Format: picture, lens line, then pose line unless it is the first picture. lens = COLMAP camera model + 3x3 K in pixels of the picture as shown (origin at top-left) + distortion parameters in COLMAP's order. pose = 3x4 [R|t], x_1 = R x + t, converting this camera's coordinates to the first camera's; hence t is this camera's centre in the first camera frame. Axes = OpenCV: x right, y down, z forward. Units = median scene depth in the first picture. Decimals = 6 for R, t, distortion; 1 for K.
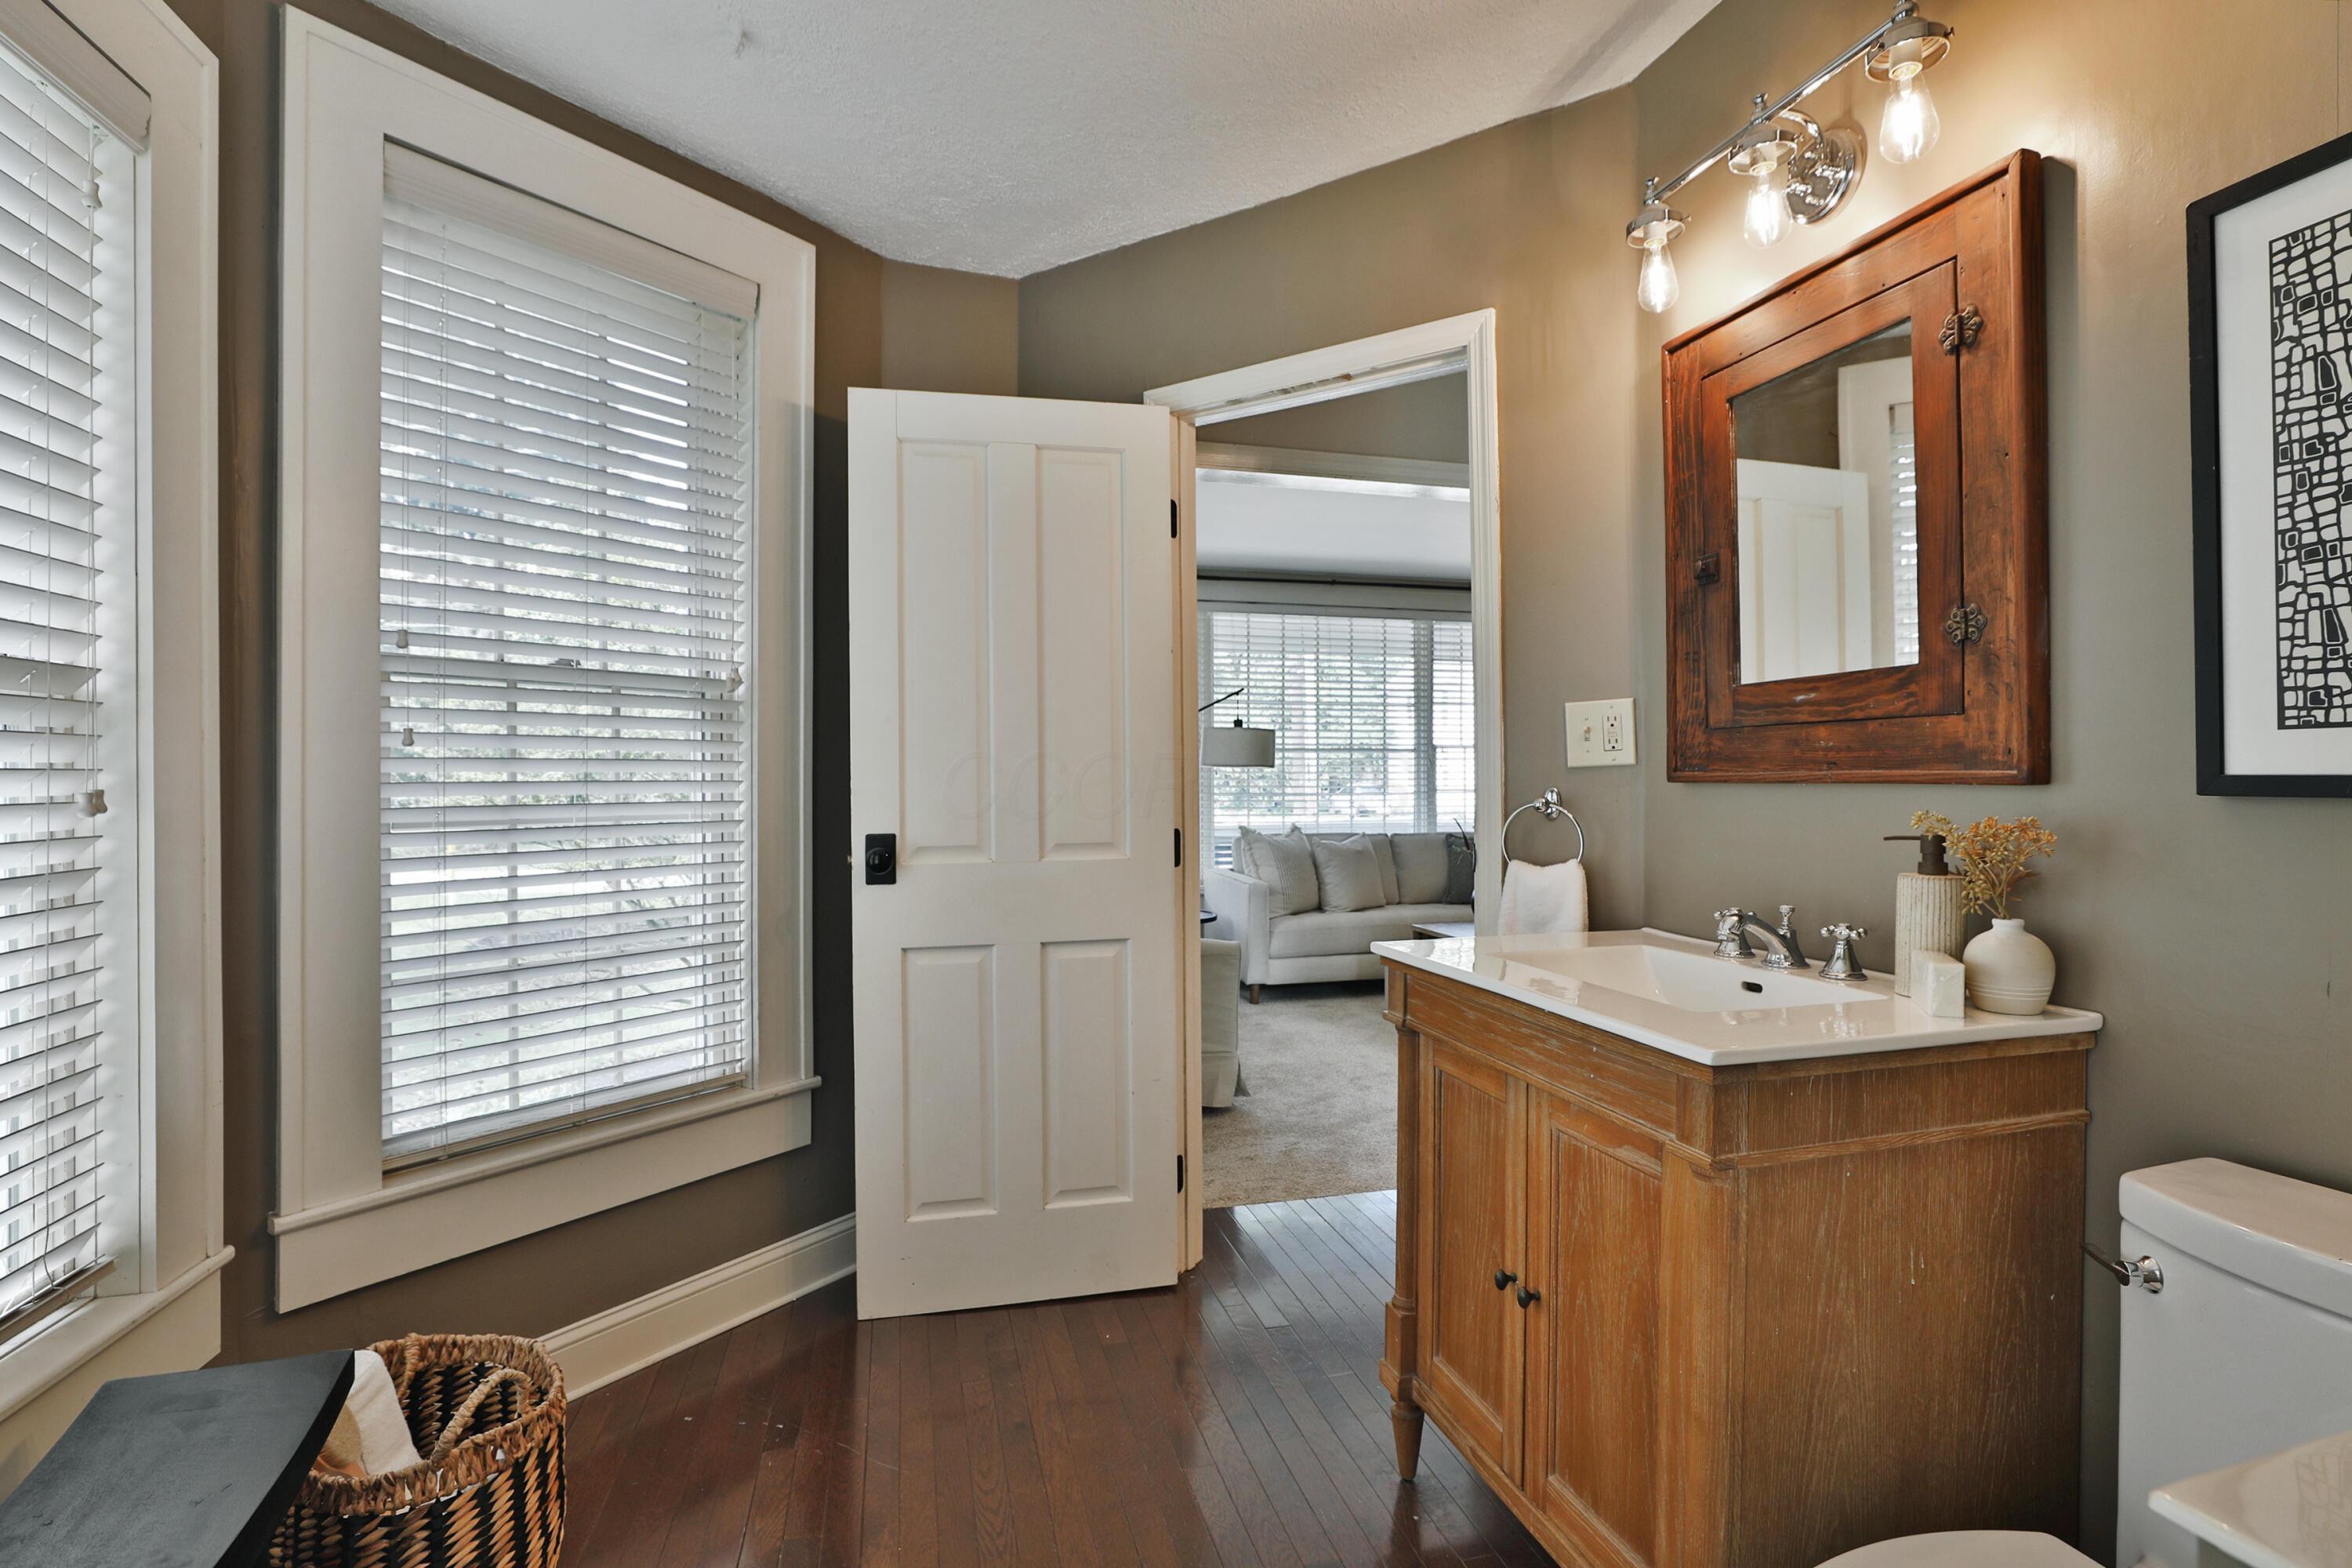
lens RADIAL K [[1086.7, 0, 1171.6], [0, 1086.7, 778.4], [0, 0, 1]] dist [-0.030702, 0.006064]
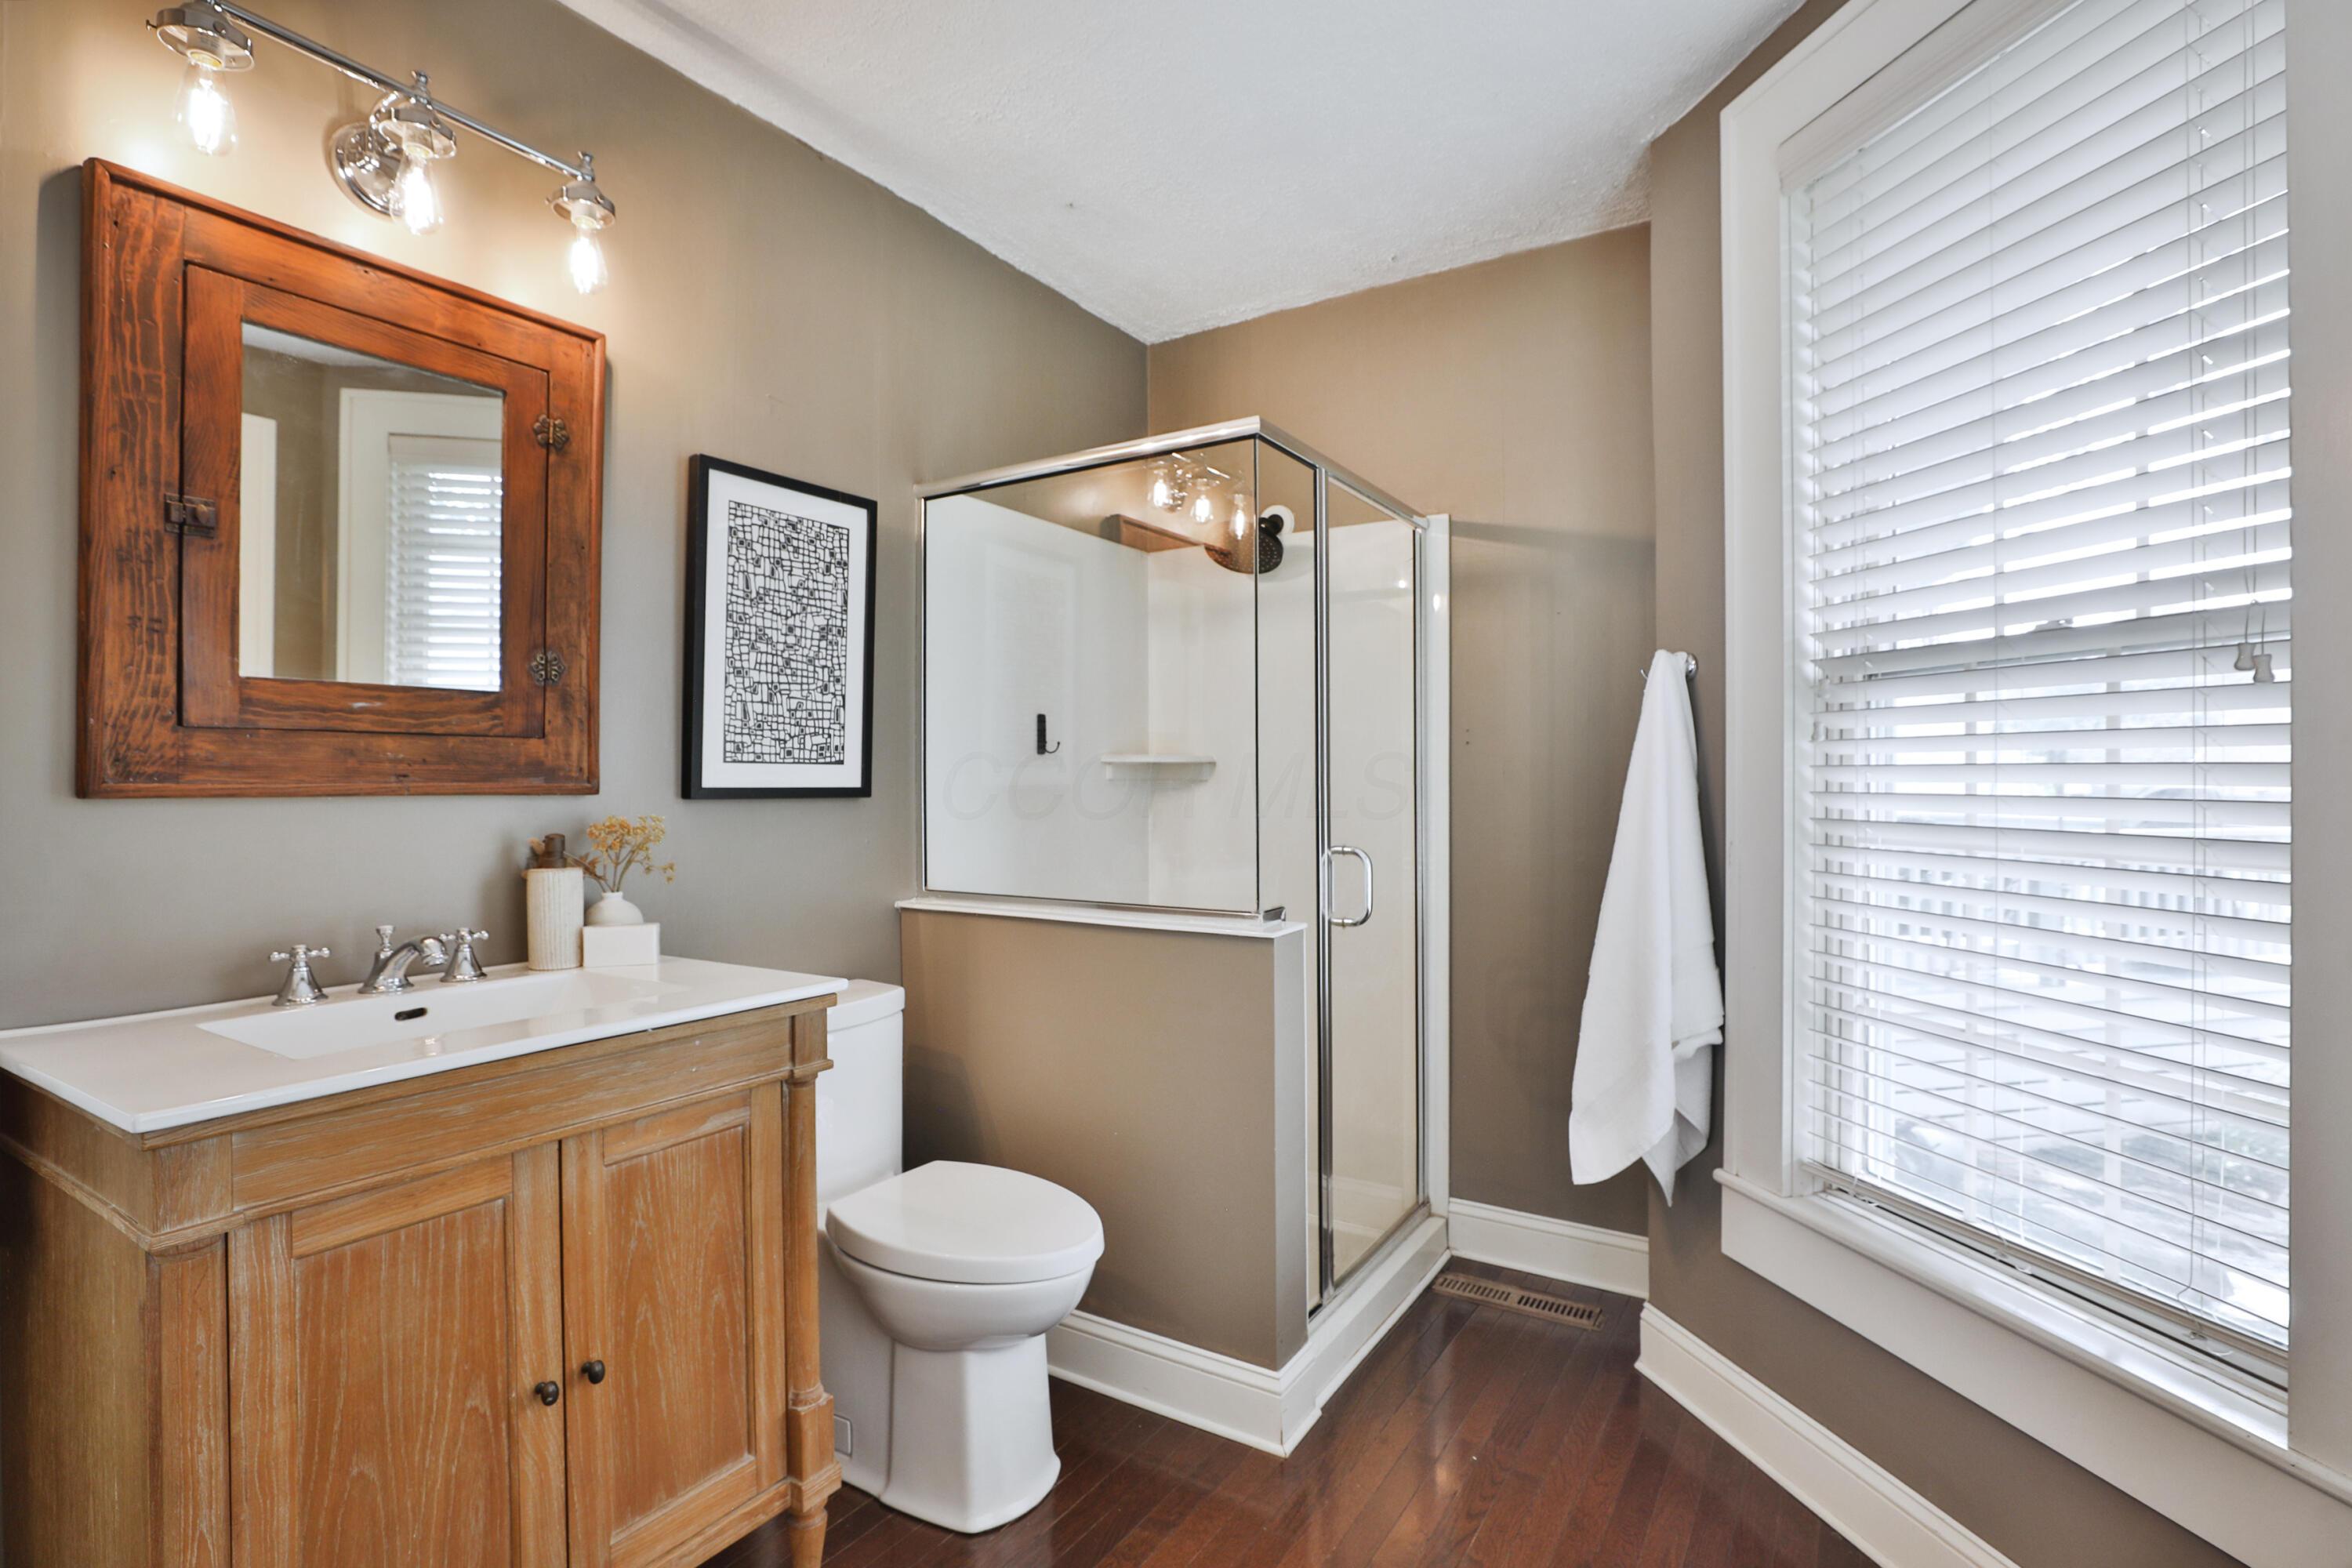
lens RADIAL K [[1086.7, 0, 1172.5], [0, 1086.7, 784.1], [0, 0, 1]] dist [-0.030702, 0.006064]
pose [[-0.667857, 0.009764, 0.744225, -0.675724], [0.008435, 0.999949, -0.005549, 0.005892], [-0.744241, 0.002572, -0.667906, 1.282674]]
